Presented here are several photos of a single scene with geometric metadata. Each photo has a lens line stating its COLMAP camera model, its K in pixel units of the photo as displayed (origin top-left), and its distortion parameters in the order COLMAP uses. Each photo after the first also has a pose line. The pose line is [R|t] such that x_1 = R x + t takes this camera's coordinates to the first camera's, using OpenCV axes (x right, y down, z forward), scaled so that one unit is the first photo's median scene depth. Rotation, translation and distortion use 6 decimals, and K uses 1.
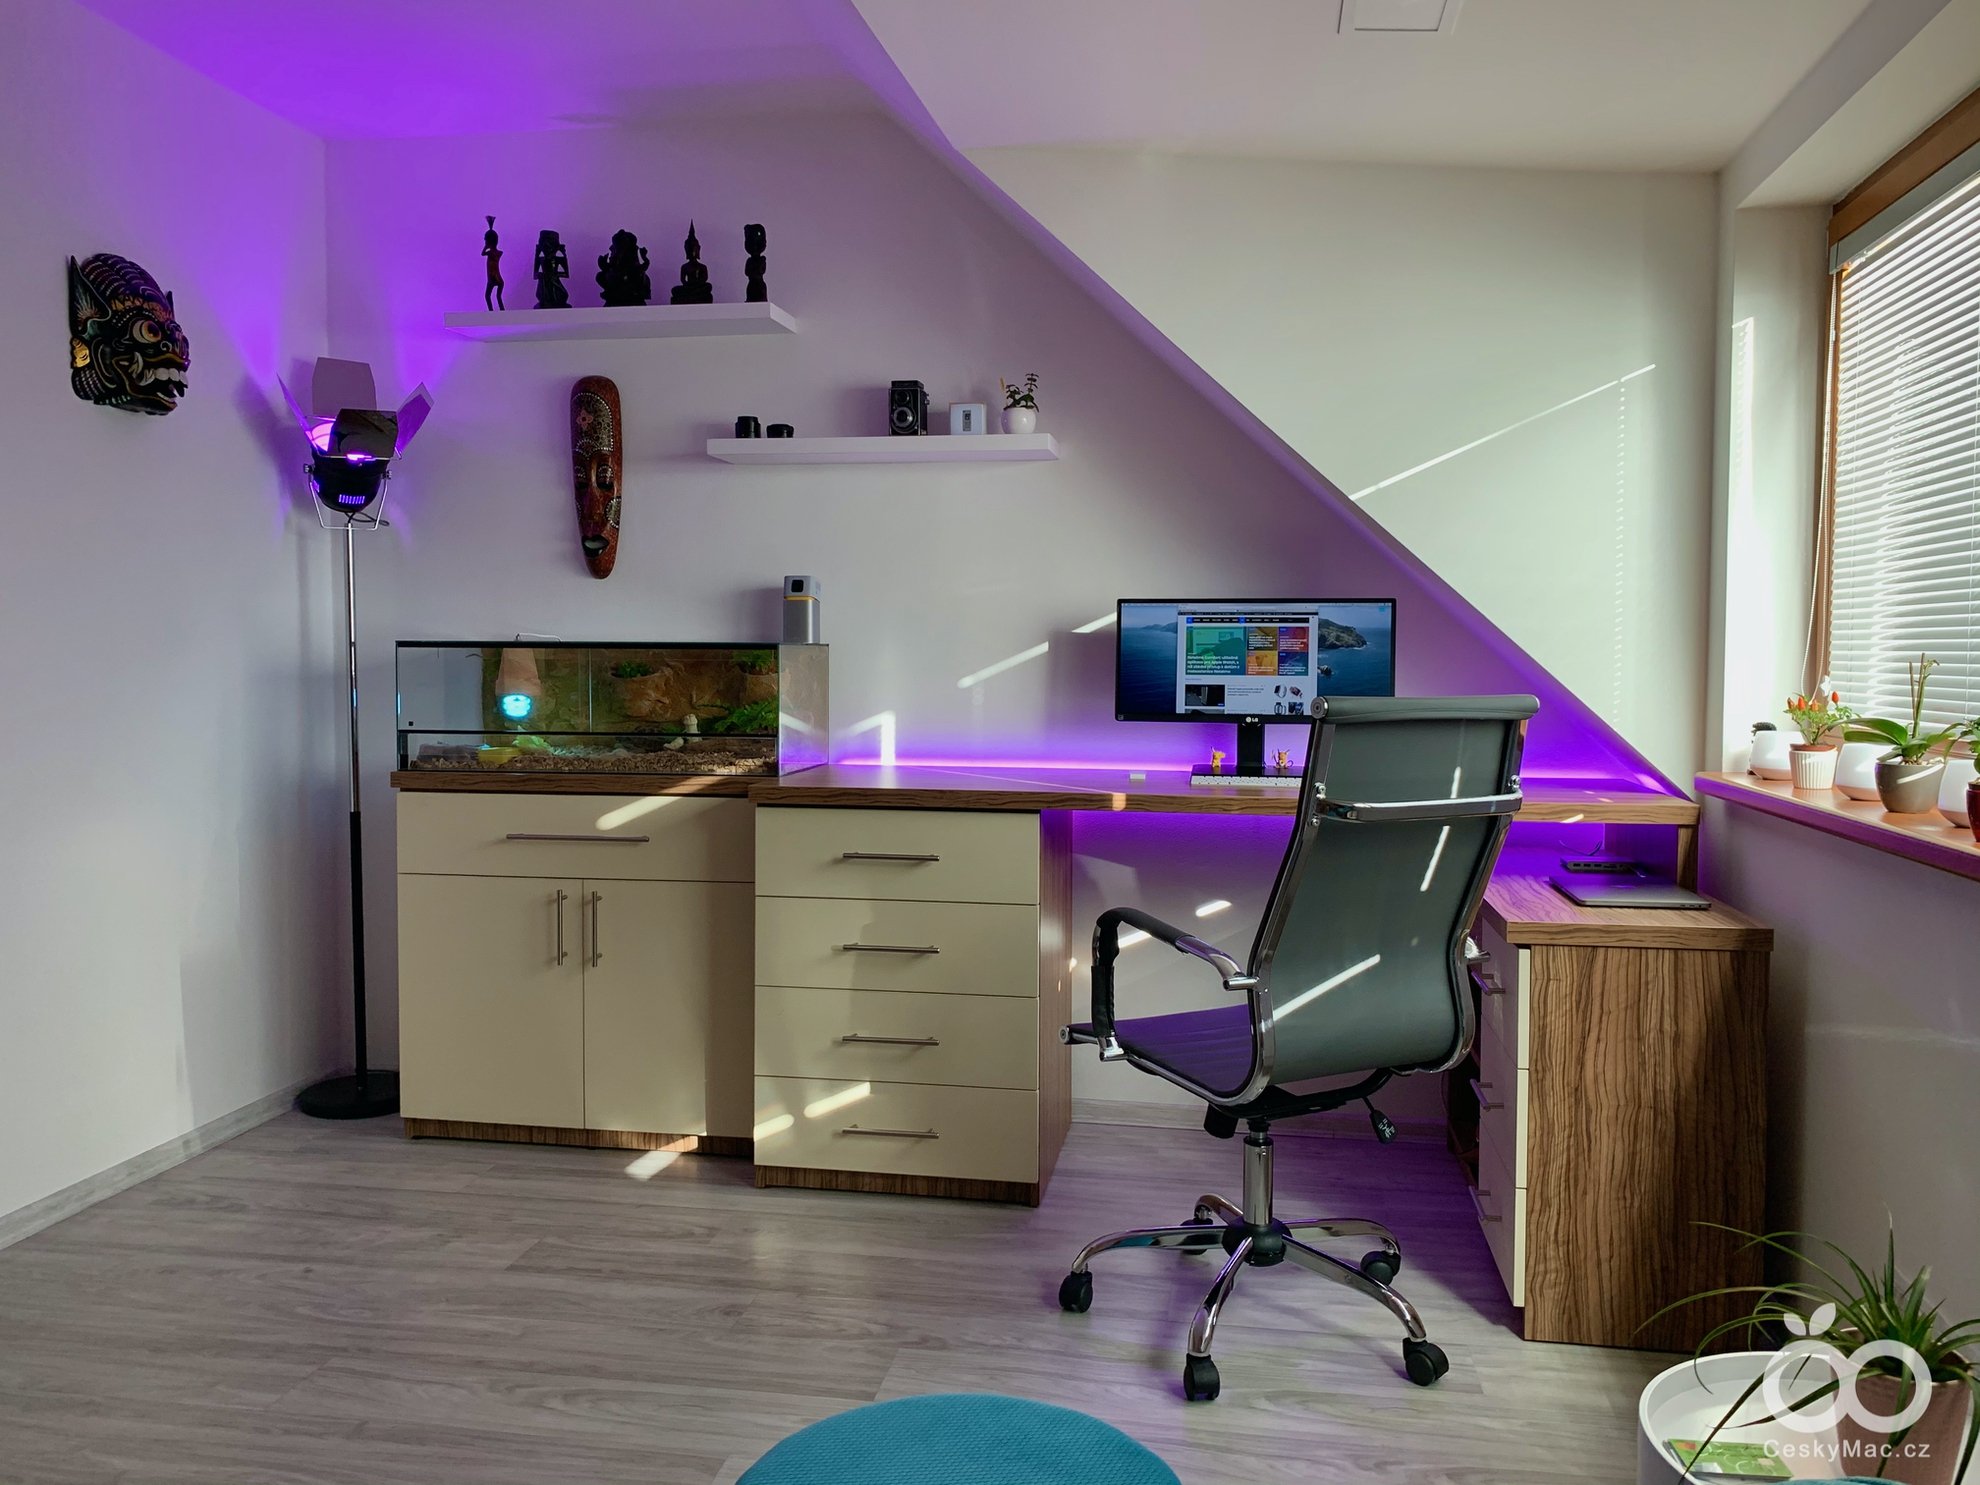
lens RADIAL K [[1547.7, 0, 979.9], [0, 1547.7, 723.1], [0, 0, 1]] dist [-0.033217, -0.002130]
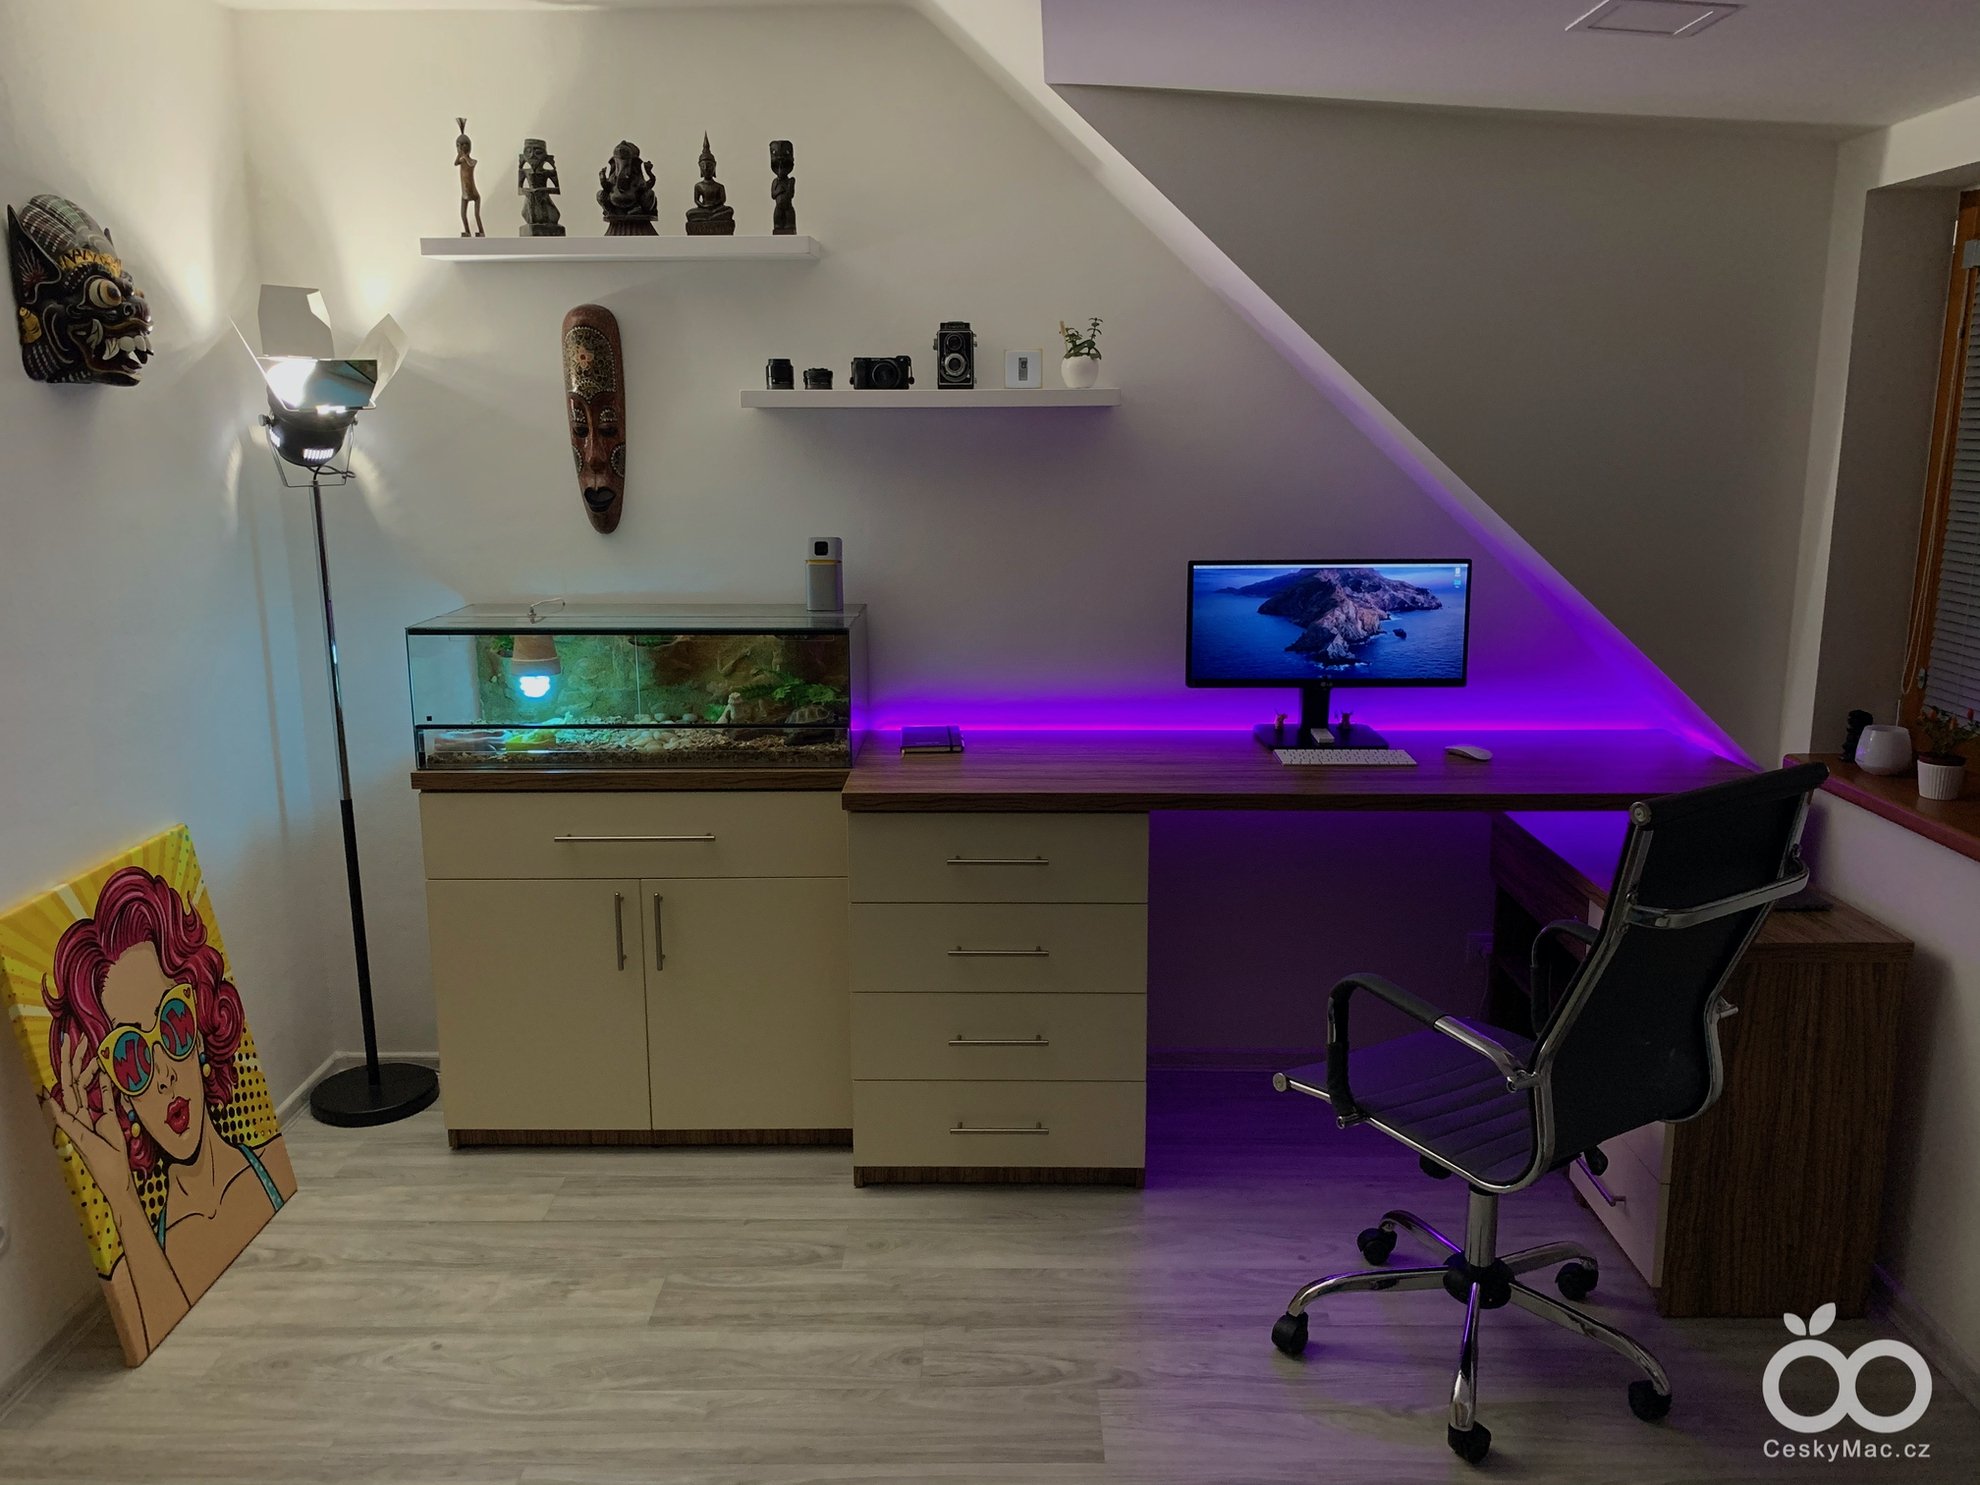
lens RADIAL K [[1547.7, 0, 988.3], [0, 1547.7, 751.8], [0, 0, 1]] dist [-0.033217, -0.002130]
pose [[0.988214, -0.041454, 0.147356, -0.199769], [0.017454, 0.986870, 0.160571, -0.133669], [-0.152077, -0.156107, 0.975963, 0.071341]]
